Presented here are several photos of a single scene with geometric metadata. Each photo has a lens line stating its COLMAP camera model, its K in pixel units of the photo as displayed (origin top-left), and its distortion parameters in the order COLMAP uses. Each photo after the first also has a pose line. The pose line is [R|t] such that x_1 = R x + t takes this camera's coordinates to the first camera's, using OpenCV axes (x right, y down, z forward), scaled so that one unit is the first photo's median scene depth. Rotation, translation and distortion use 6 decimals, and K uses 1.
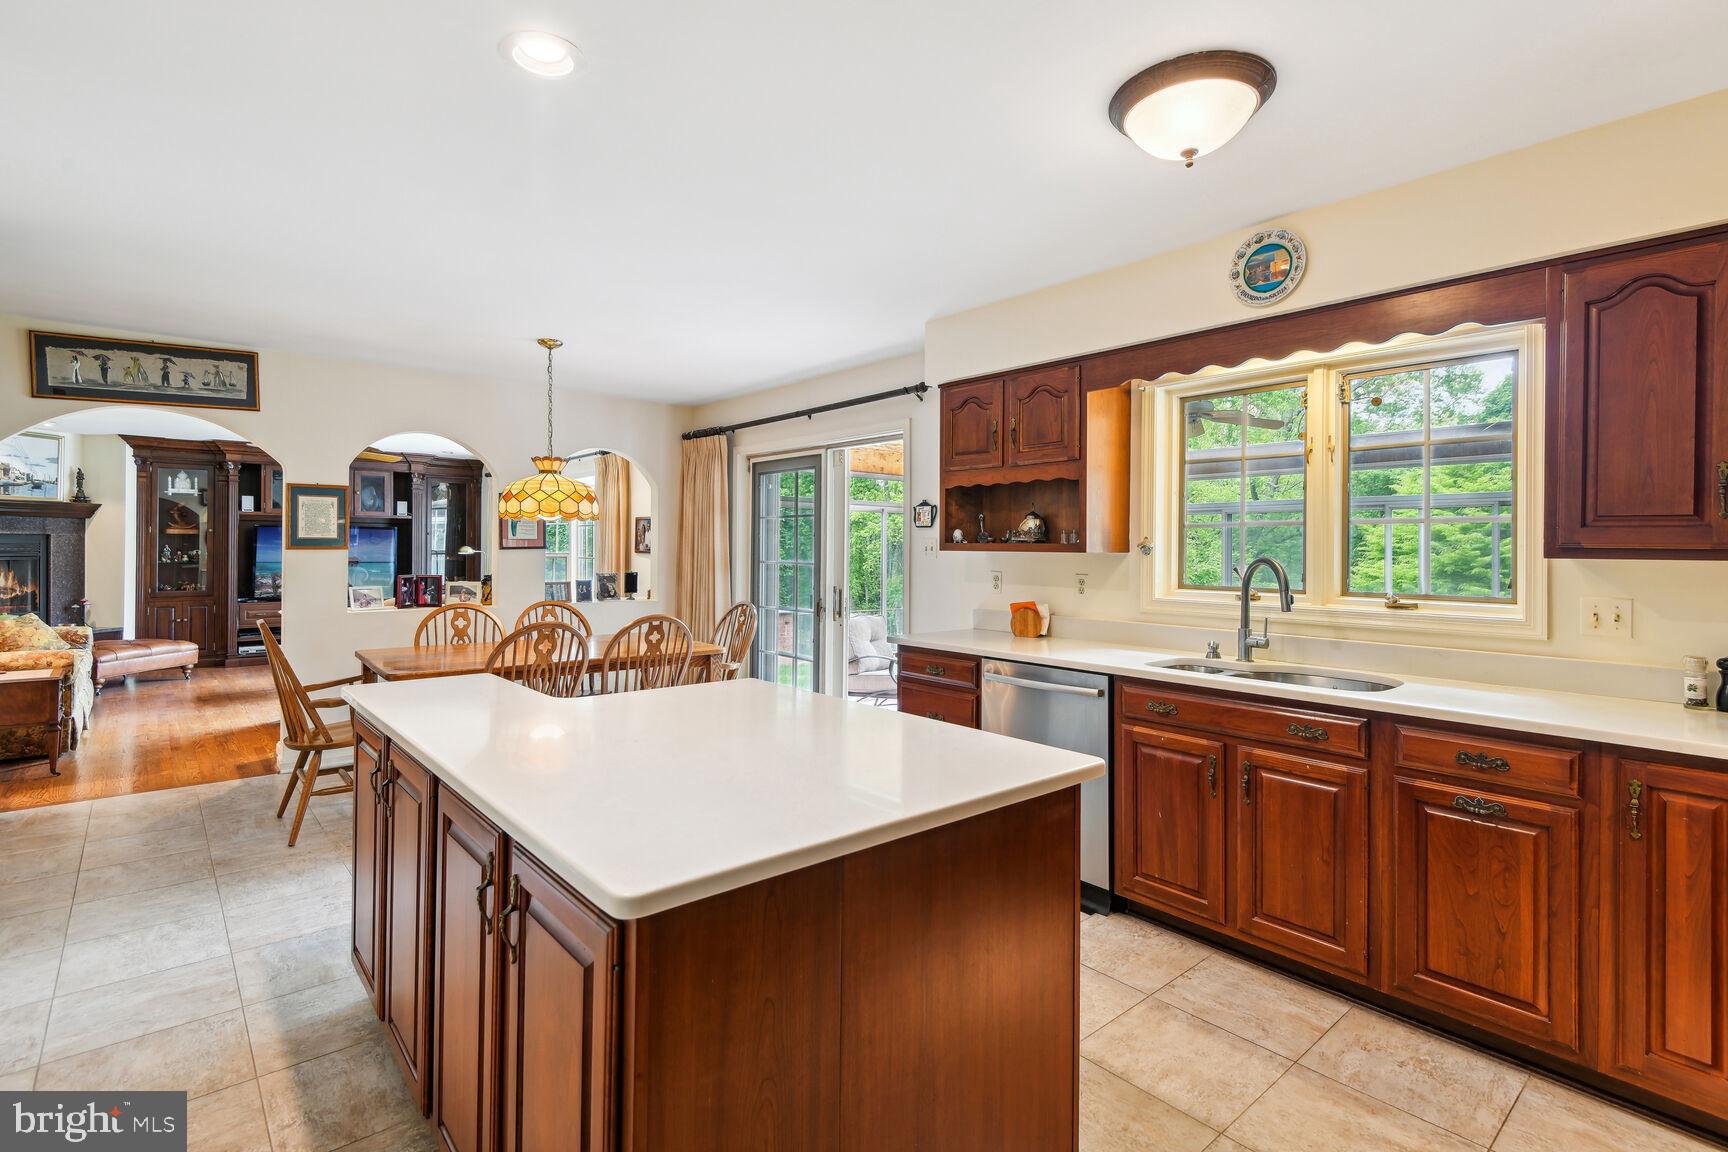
lens RADIAL K [[809.3, 0, 867.7], [0, 809.3, 553.1], [0, 0, 1]] dist [0.015621, -0.007785]
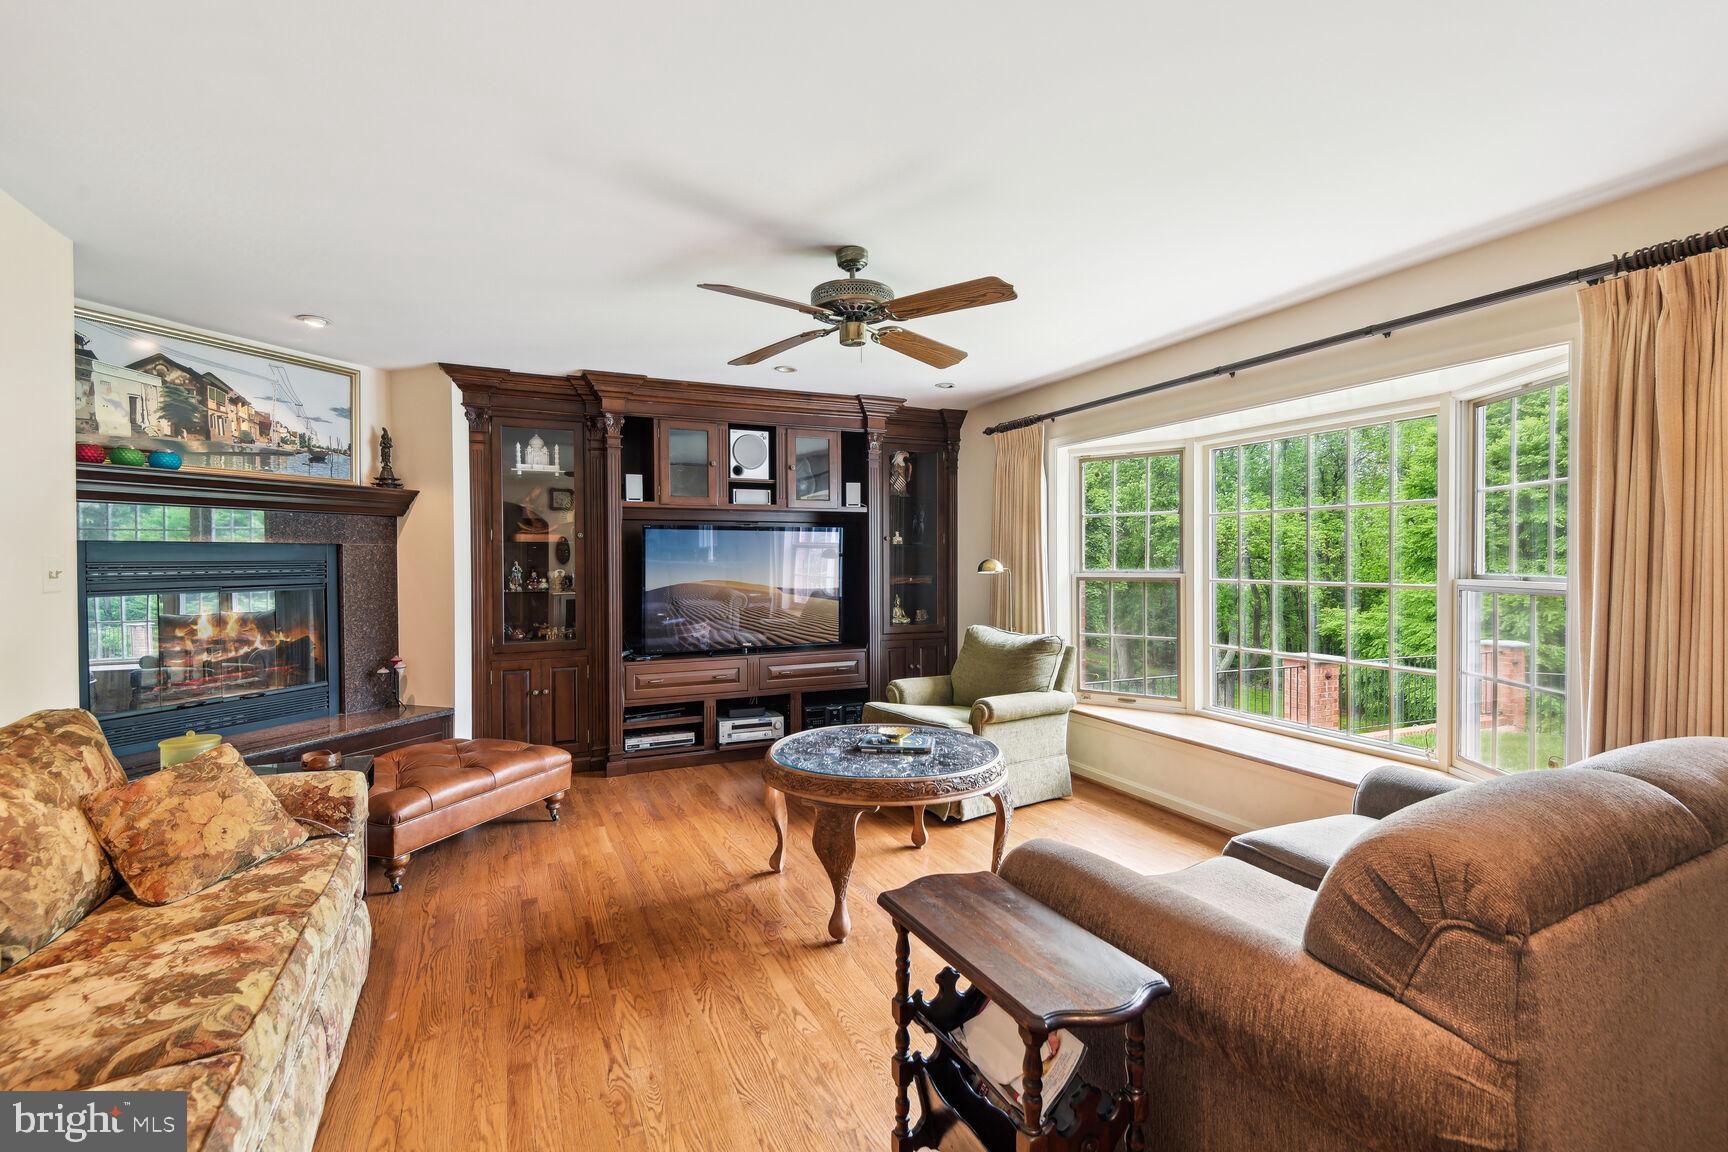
lens RADIAL K [[819.7, 0, 879.8], [0, 819.7, 581.0], [0, 0, 1]] dist [0.058239, -0.000057]
pose [[0.958695, 0.000470, -0.284434, -0.474286], [0.006246, 0.999723, 0.022706, -0.008142], [0.284366, -0.023545, 0.958427, 0.541932]]
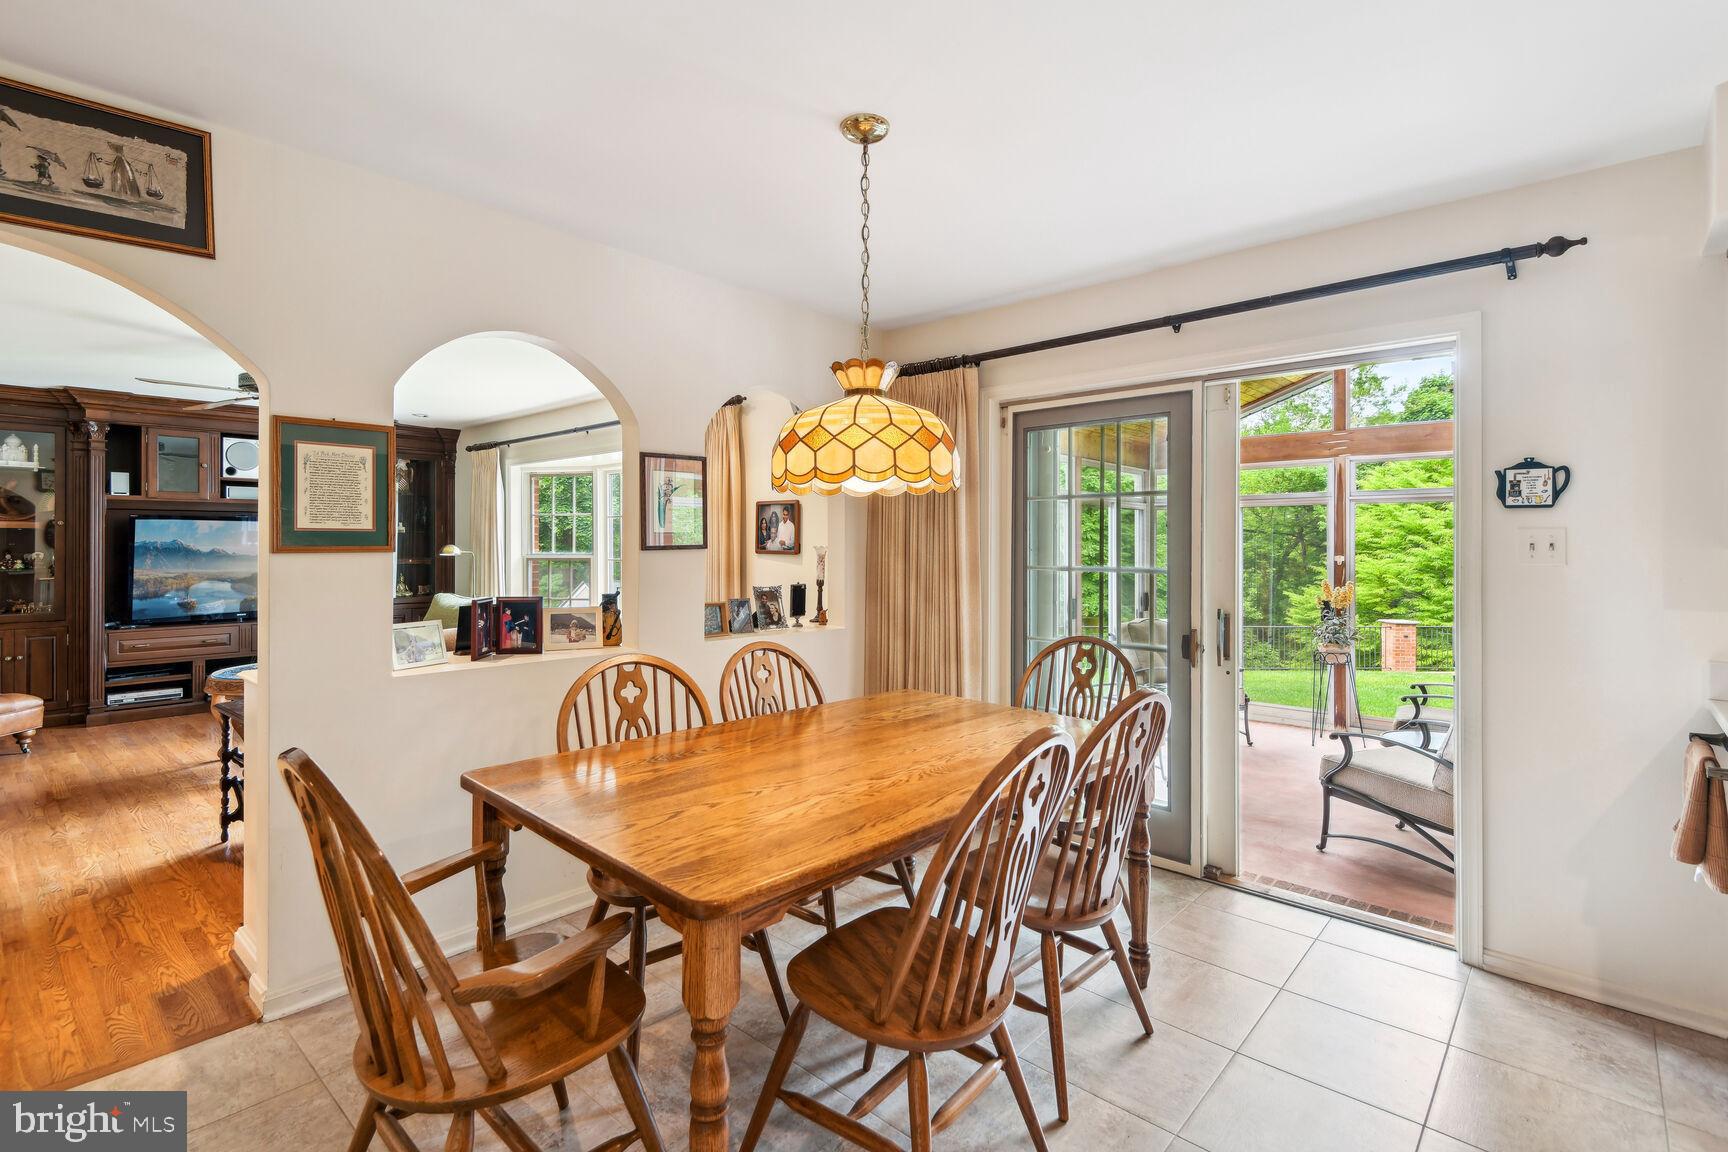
lens RADIAL K [[809.3, 0, 871.6], [0, 809.3, 550.9], [0, 0, 1]] dist [0.015621, -0.007785]
pose [[0.993084, -0.004866, 0.117303, -0.239298], [0.004739, 0.999988, 0.001360, -0.002741], [-0.117308, -0.000795, 0.993095, 0.274578]]
